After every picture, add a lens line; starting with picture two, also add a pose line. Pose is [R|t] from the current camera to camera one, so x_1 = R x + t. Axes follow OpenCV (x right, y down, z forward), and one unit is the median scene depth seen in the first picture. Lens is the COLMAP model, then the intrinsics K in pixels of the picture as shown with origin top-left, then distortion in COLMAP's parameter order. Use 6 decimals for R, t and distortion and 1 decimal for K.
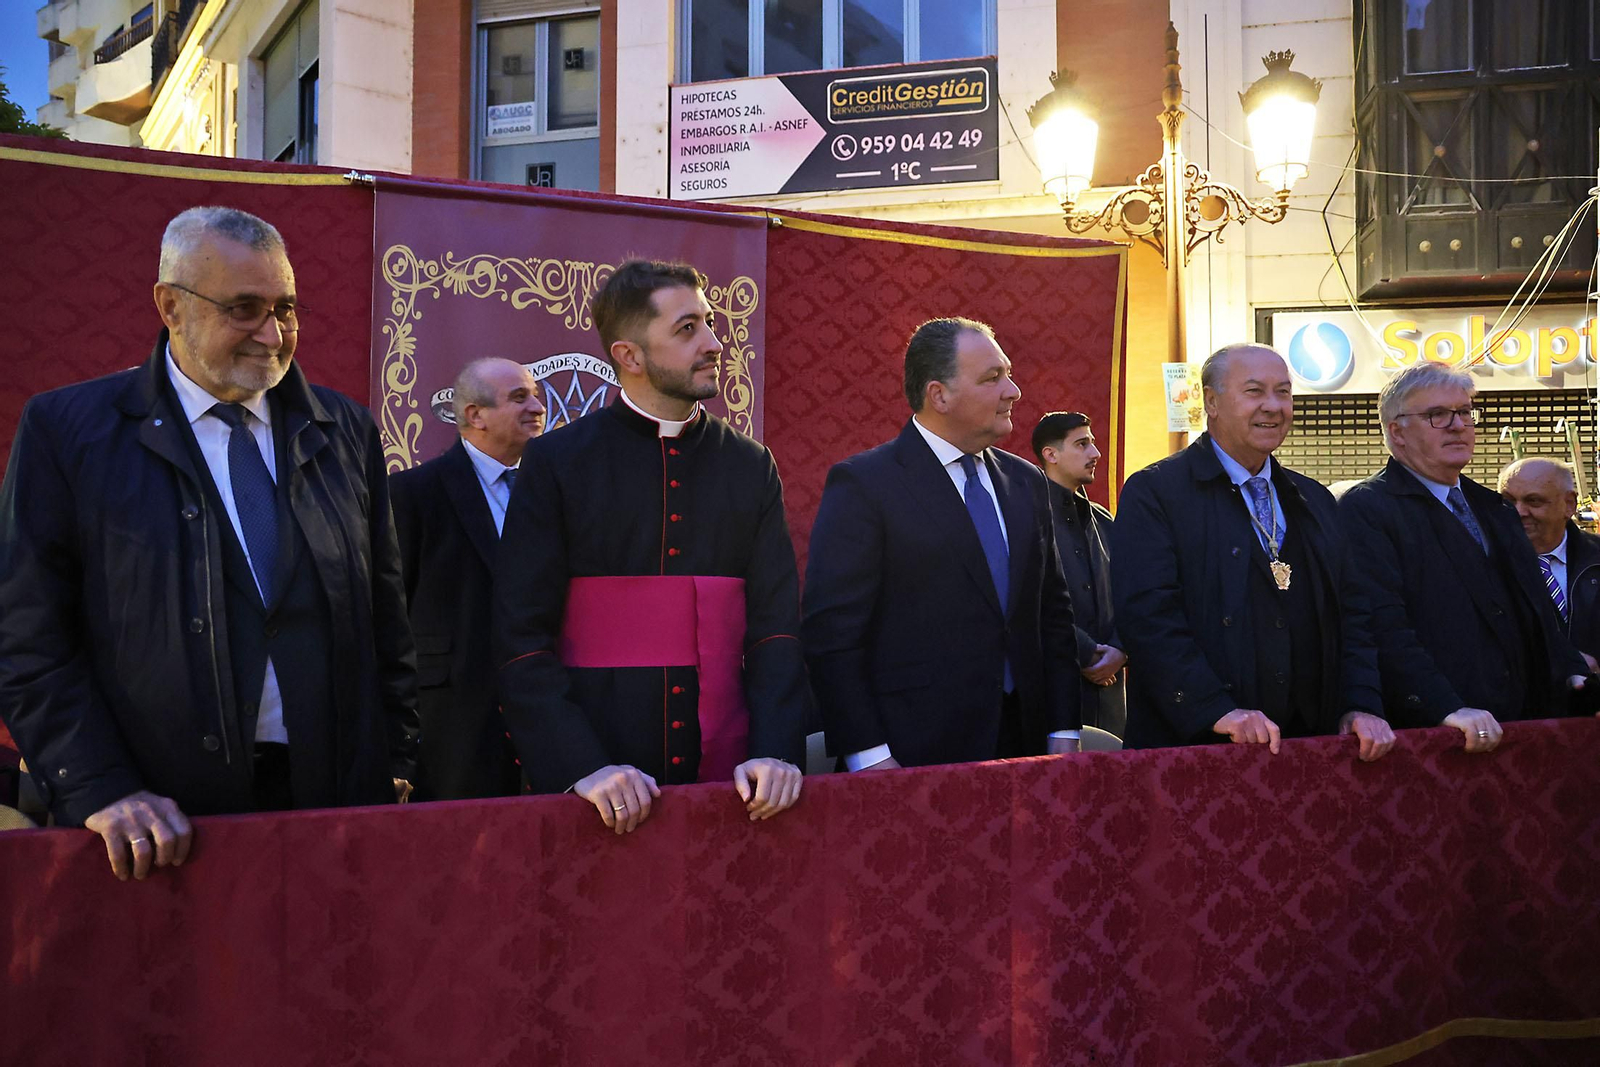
lens RADIAL K [[1121.1, 0, 800.1], [0, 1121.1, 532.0], [0, 0, 1]] dist [-0.063040, 0.048712]
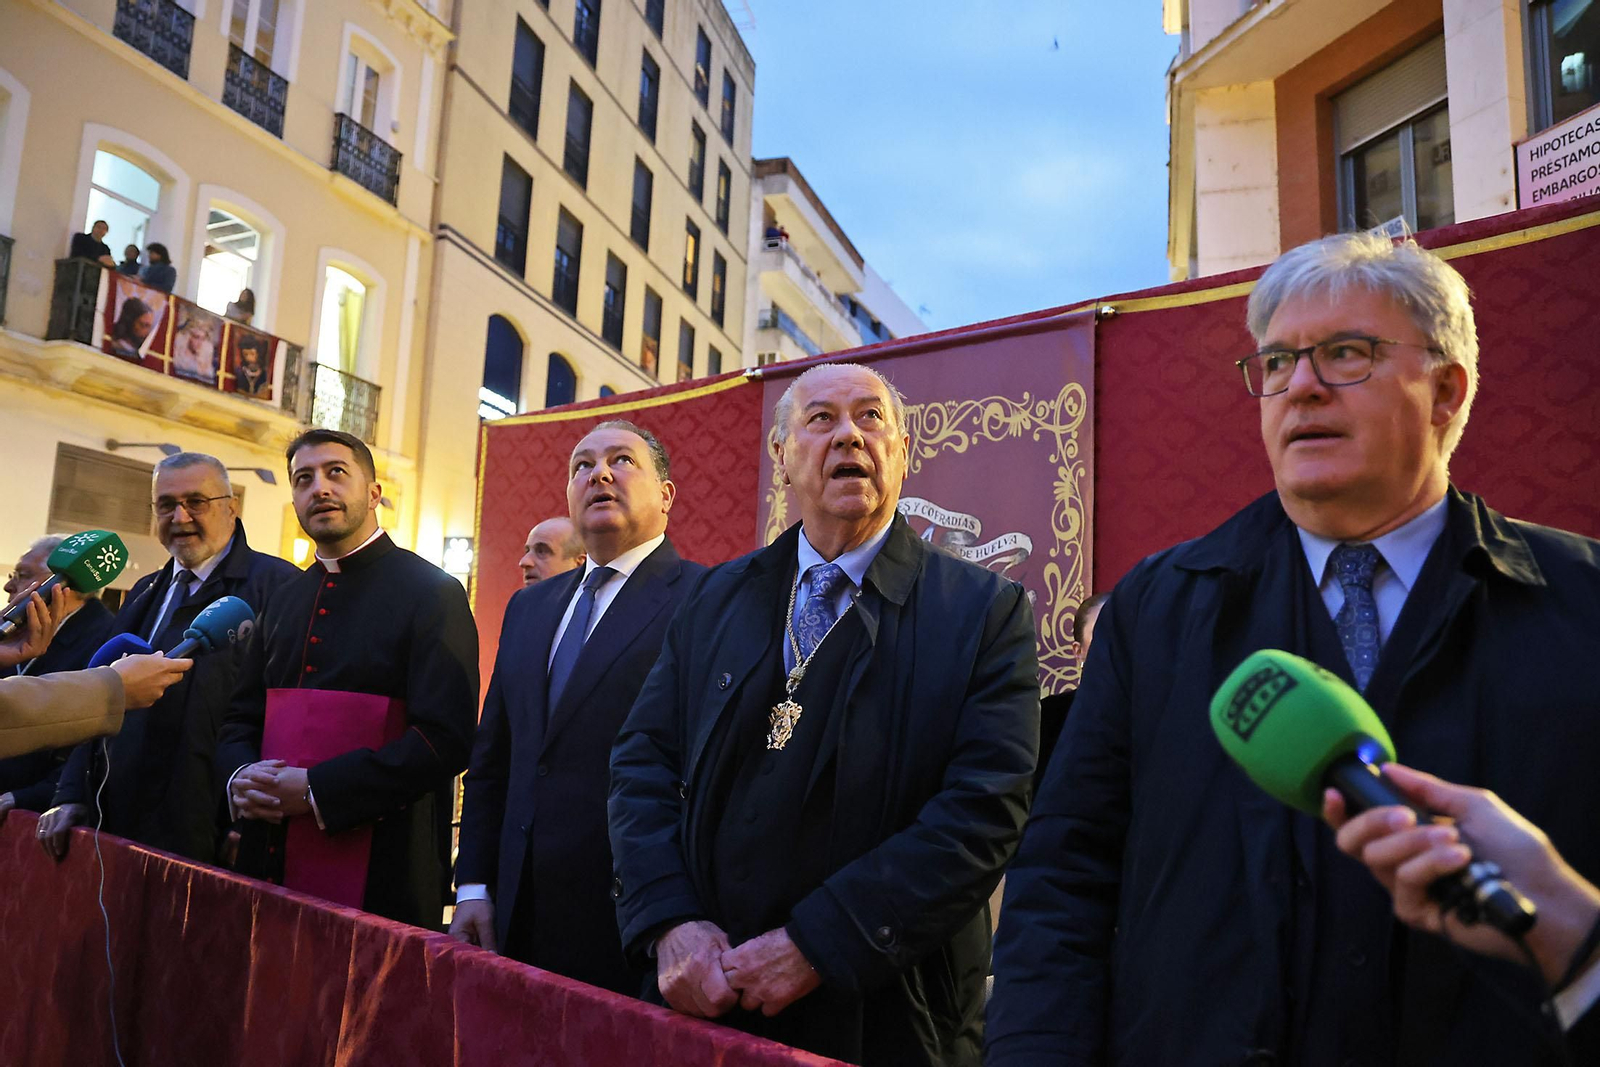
lens RADIAL K [[1121.1, 0, 803.8], [0, 1121.1, 541.2], [0, 0, 1]] dist [-0.063040, 0.048712]
pose [[0.541069, -0.097560, -0.835300, 0.539491], [-0.030651, 0.990301, -0.135518, 0.012978], [0.840419, 0.098928, 0.532831, 0.385245]]
